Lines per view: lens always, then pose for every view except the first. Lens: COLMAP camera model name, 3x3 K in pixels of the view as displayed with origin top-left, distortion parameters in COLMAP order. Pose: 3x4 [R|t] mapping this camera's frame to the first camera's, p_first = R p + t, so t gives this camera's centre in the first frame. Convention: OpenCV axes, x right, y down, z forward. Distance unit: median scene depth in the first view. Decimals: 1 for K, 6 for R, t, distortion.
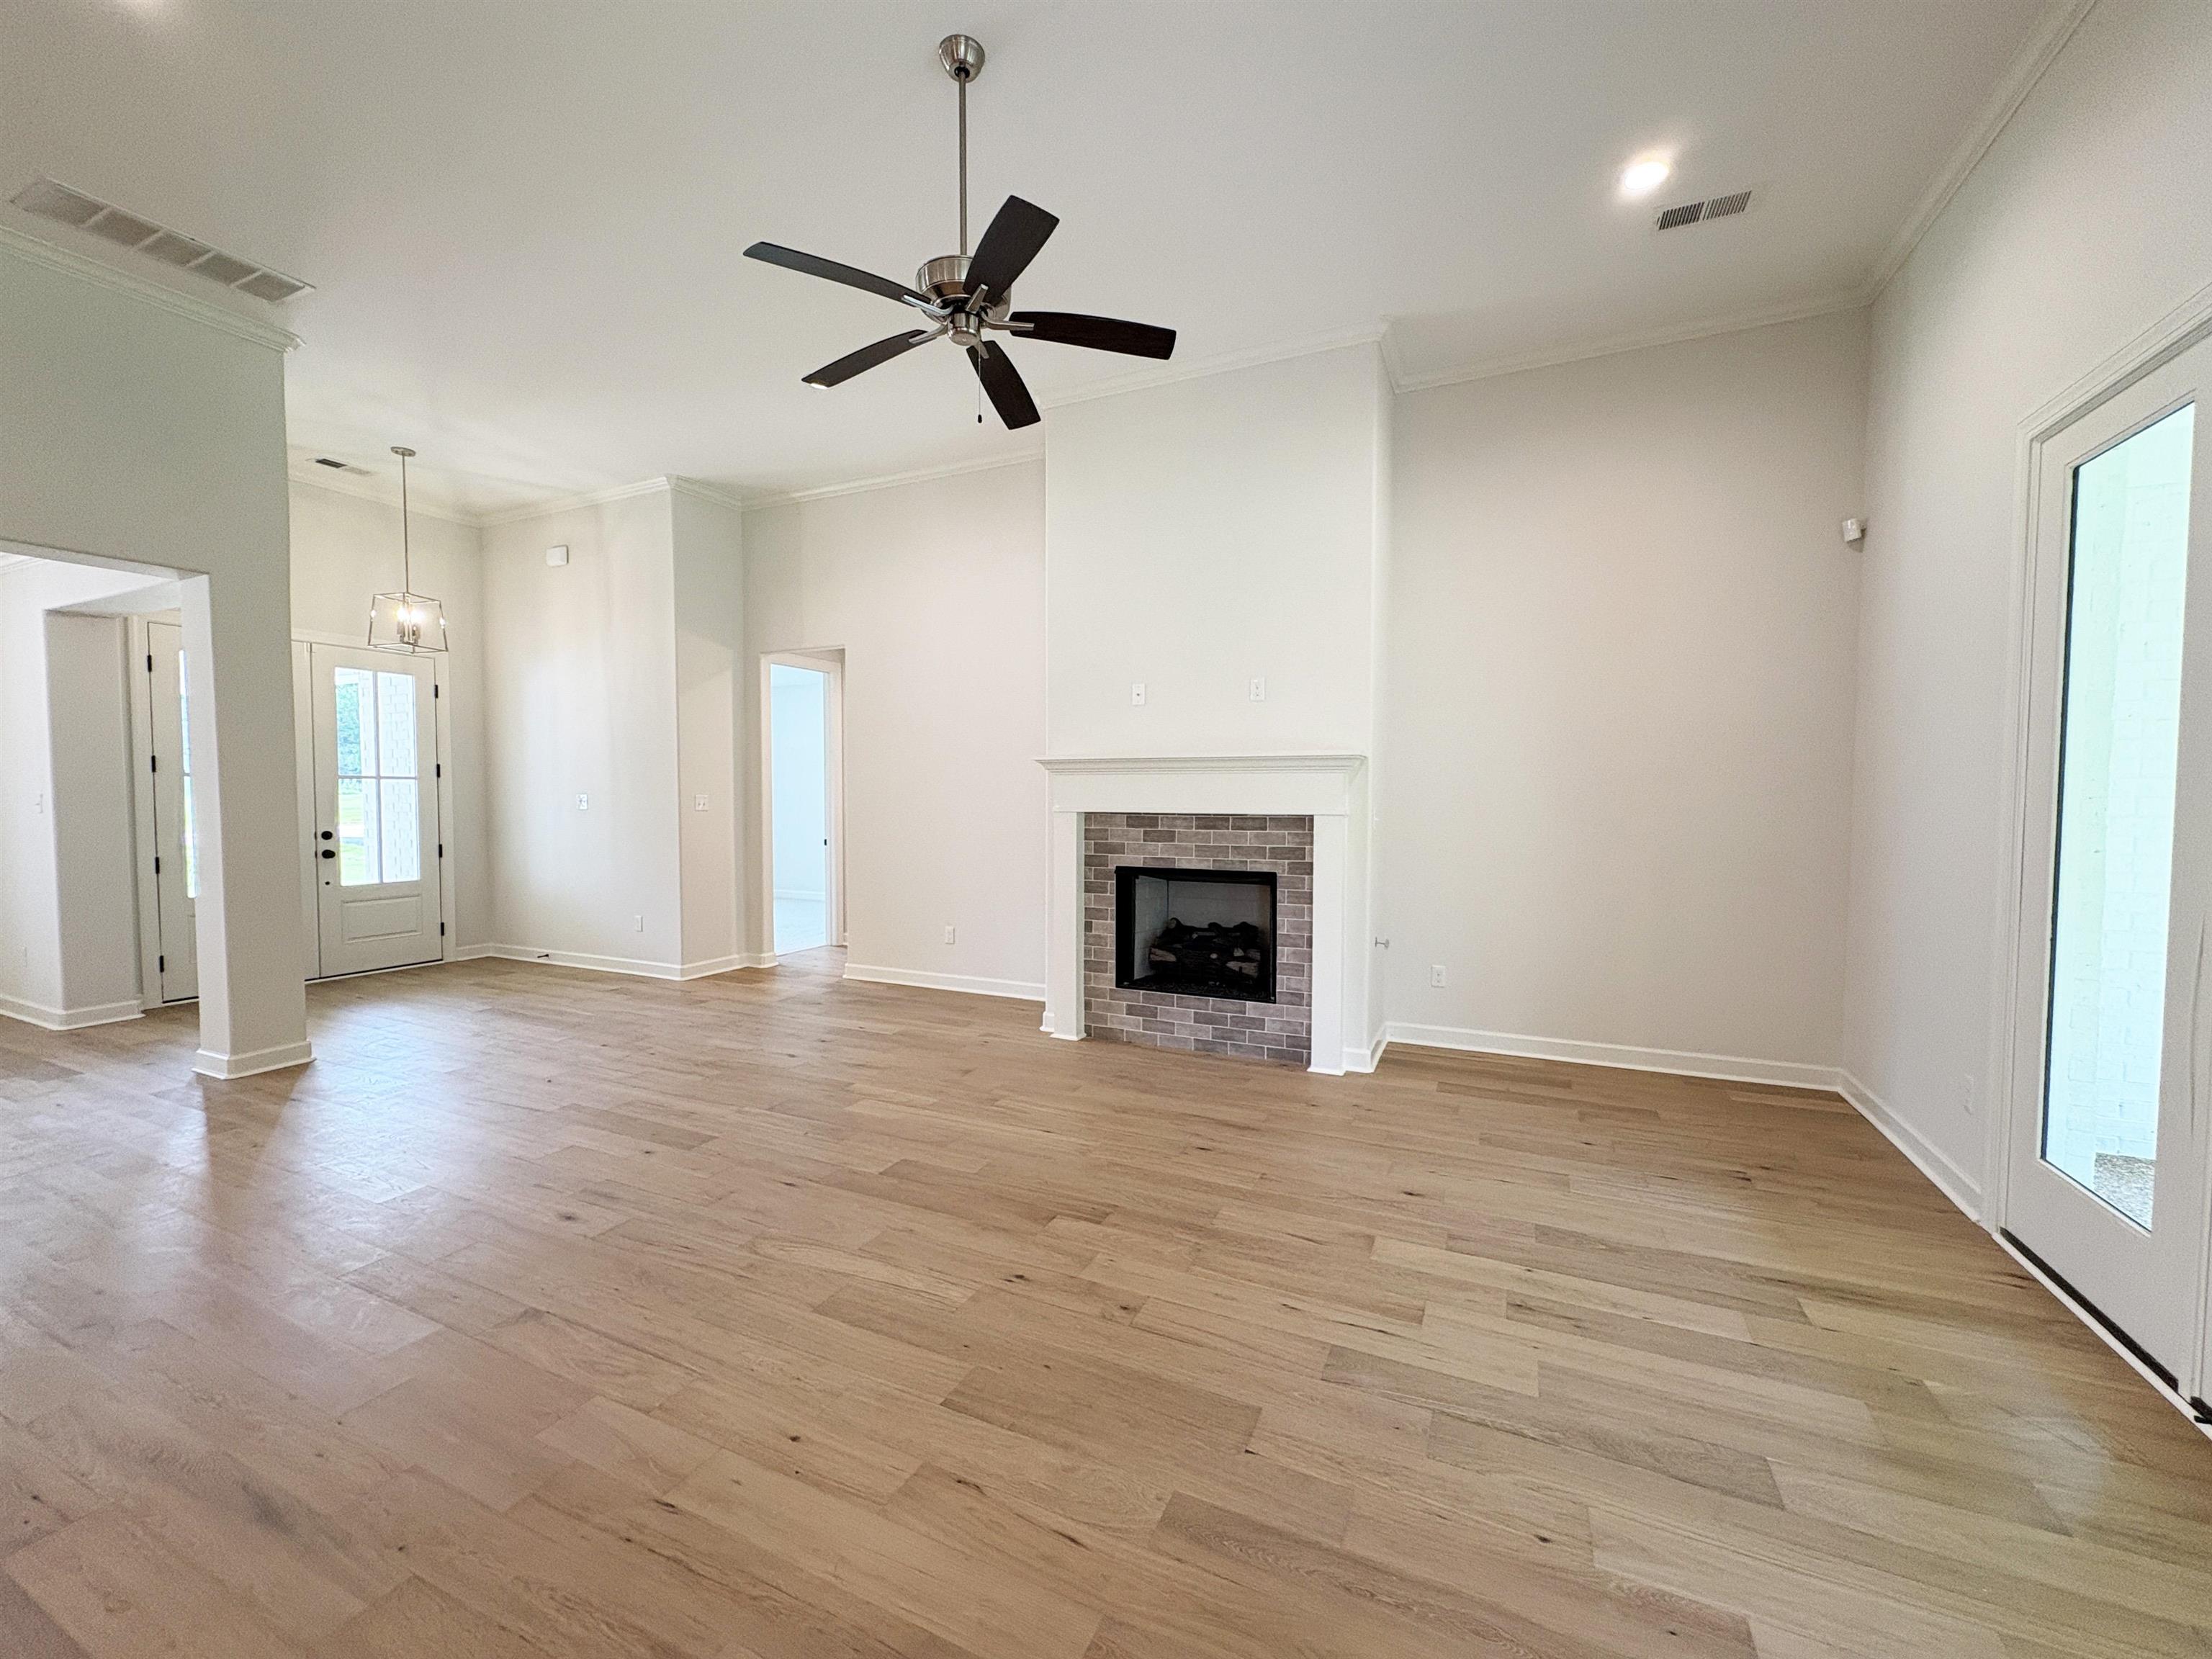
lens RADIAL K [[890.9, 0, 1105.5], [0, 890.9, 825.6], [0, 0, 1]] dist [-0.002157, 0.000118]
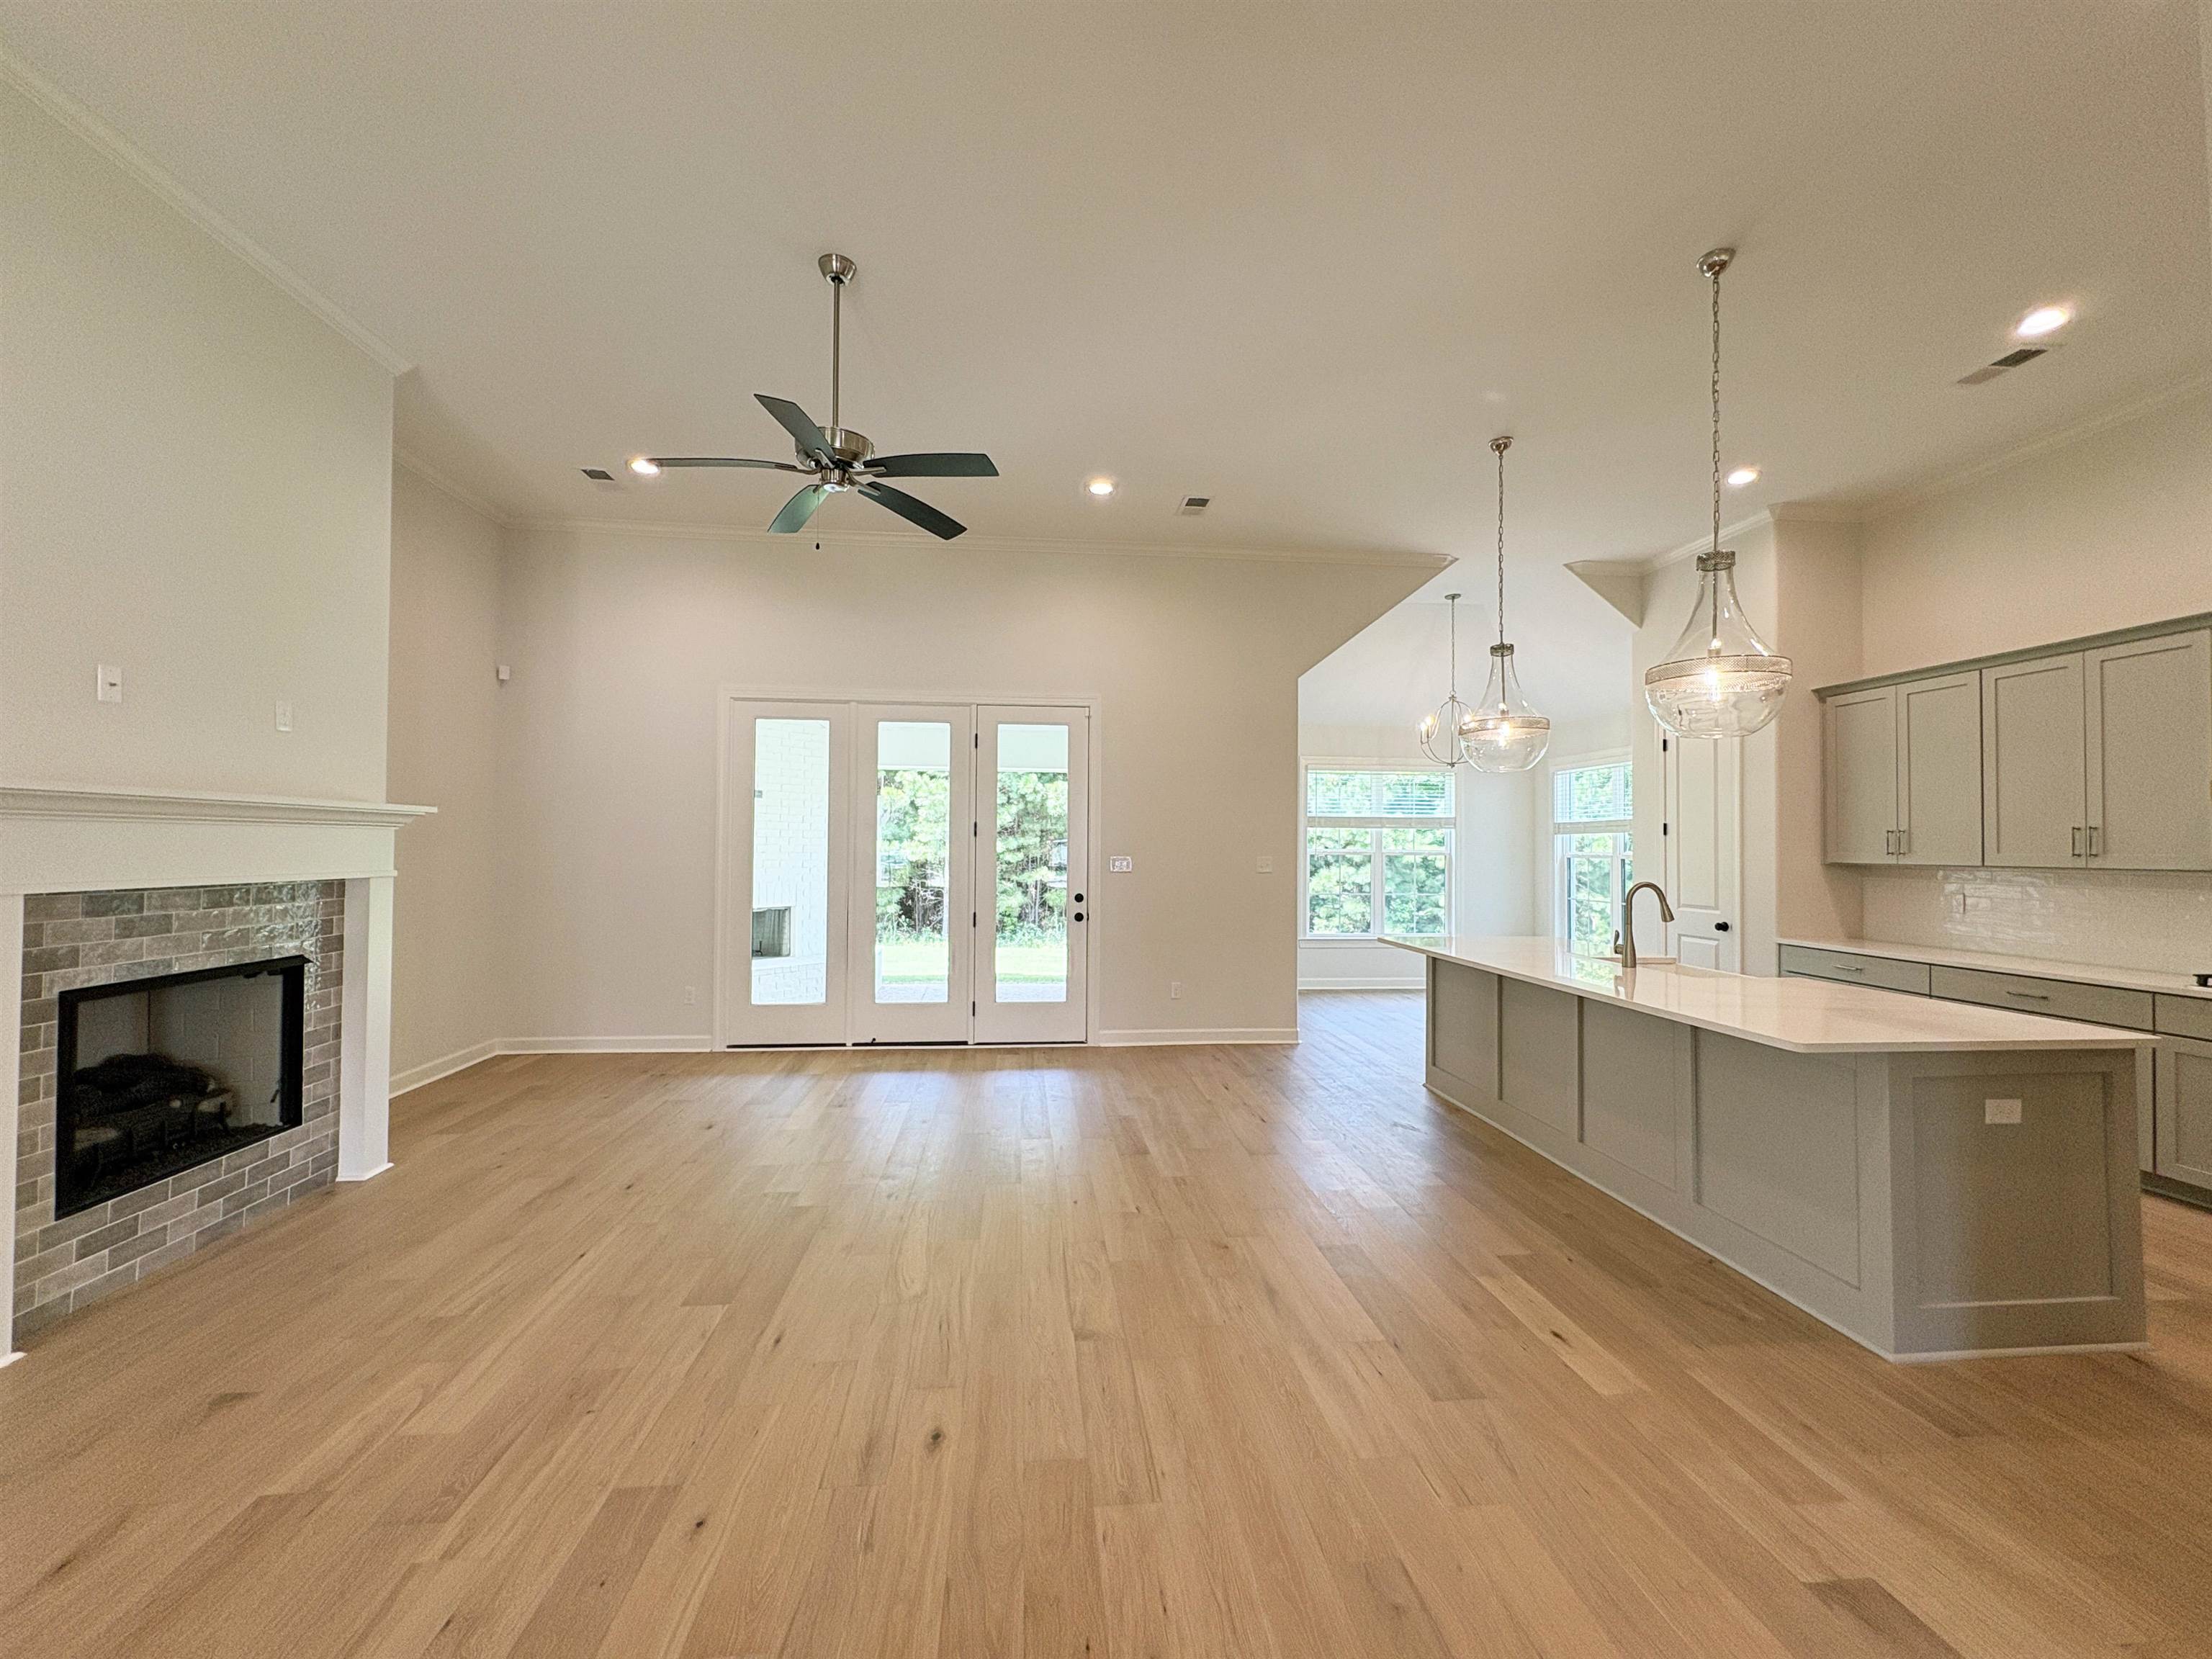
lens RADIAL K [[890.9, 0, 1105.2], [0, 890.9, 834.4], [0, 0, 1]] dist [-0.002157, 0.000118]
pose [[-0.519049, 0.008639, 0.854701, -0.838279], [0.027134, 0.999611, 0.006374, -0.038714], [-0.854314, 0.026500, -0.519082, 0.800988]]
